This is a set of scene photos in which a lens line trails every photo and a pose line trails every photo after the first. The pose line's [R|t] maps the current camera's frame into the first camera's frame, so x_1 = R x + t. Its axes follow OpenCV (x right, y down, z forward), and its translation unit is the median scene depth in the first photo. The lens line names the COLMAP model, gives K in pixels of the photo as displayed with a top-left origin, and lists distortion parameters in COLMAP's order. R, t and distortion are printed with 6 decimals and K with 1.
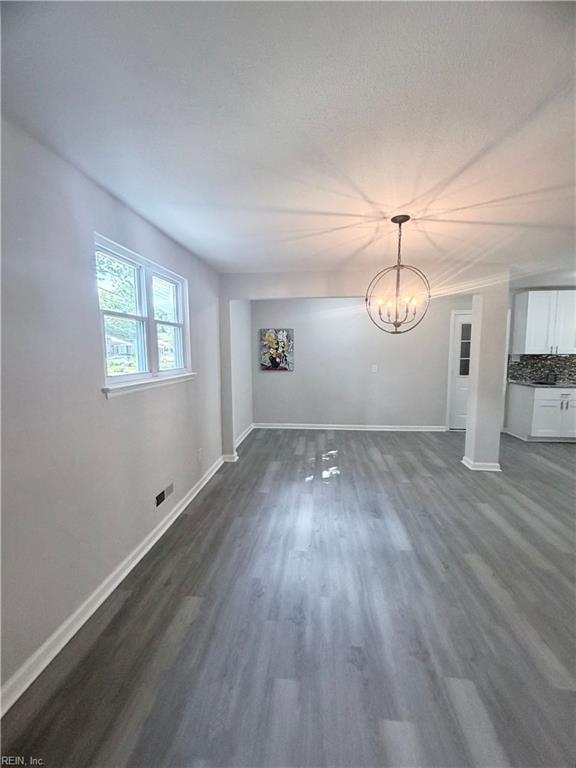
lens RADIAL K [[313.3, 0, 288.0], [0, 313.3, 384.0], [0, 0, 1]] dist [0.001523, 0.000171]
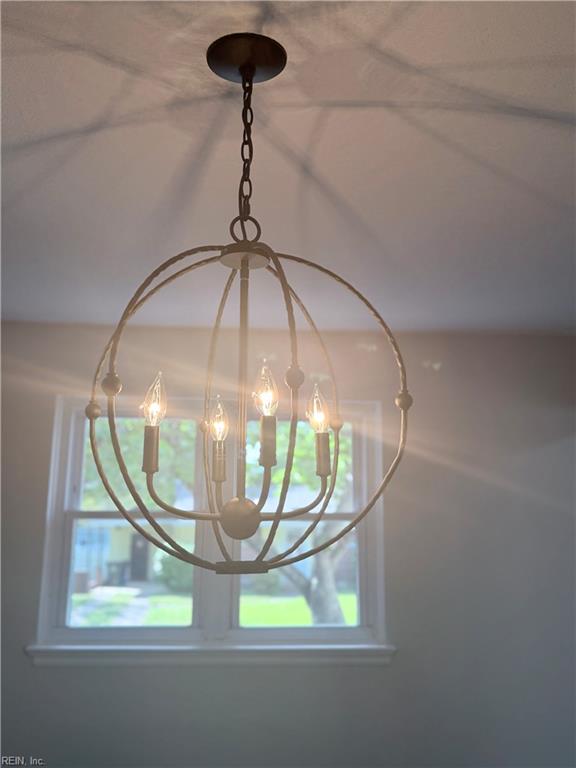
lens RADIAL K [[799.4, 0, 288.0], [0, 799.4, 384.0], [0, 0, 1]] dist [0.103795, 0.005412]
pose [[0.174382, -0.172887, -0.969382, 0.601099], [-0.112627, 0.974503, -0.194061, -0.125843], [0.978216, 0.143019, 0.150464, 0.656282]]
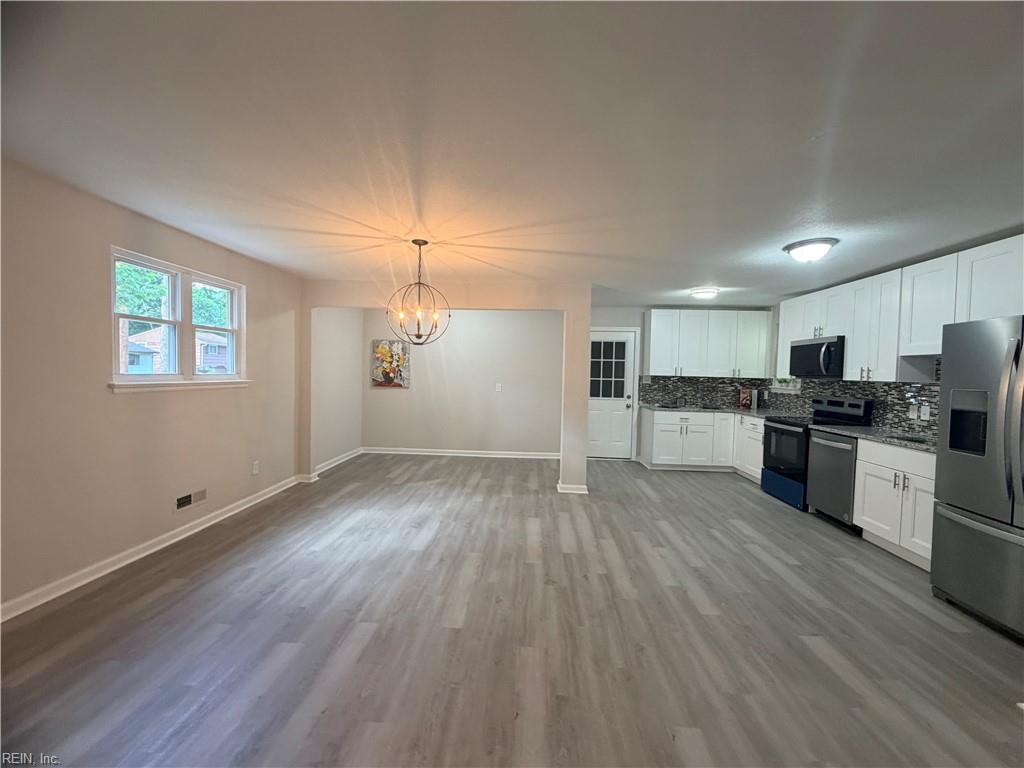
lens RADIAL K [[409.6, 0, 510.4], [0, 409.6, 386.9], [0, 0, 1]] dist [0.000602, 0.000106]
pose [[0.998273, 0.026615, 0.052370, 0.414369], [-0.022844, 0.997191, -0.071330, 0.053880], [-0.054122, 0.070010, 0.996077, -0.285401]]
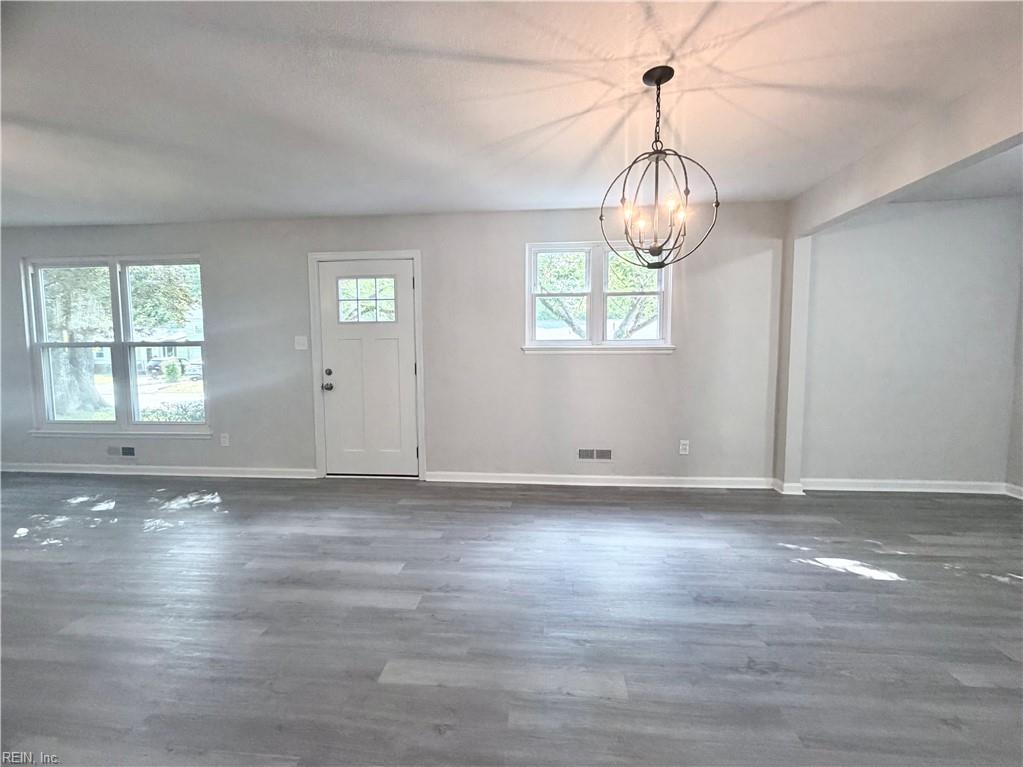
lens RADIAL K [[434.9, 0, 507.7], [0, 434.9, 385.0], [0, 0, 1]] dist [-0.000160, -0.000100]
pose [[0.007375, 0.084917, -0.996361, 0.836742], [-0.099075, 0.991547, 0.083773, 0.015470], [0.995053, 0.098097, 0.015726, 0.508441]]
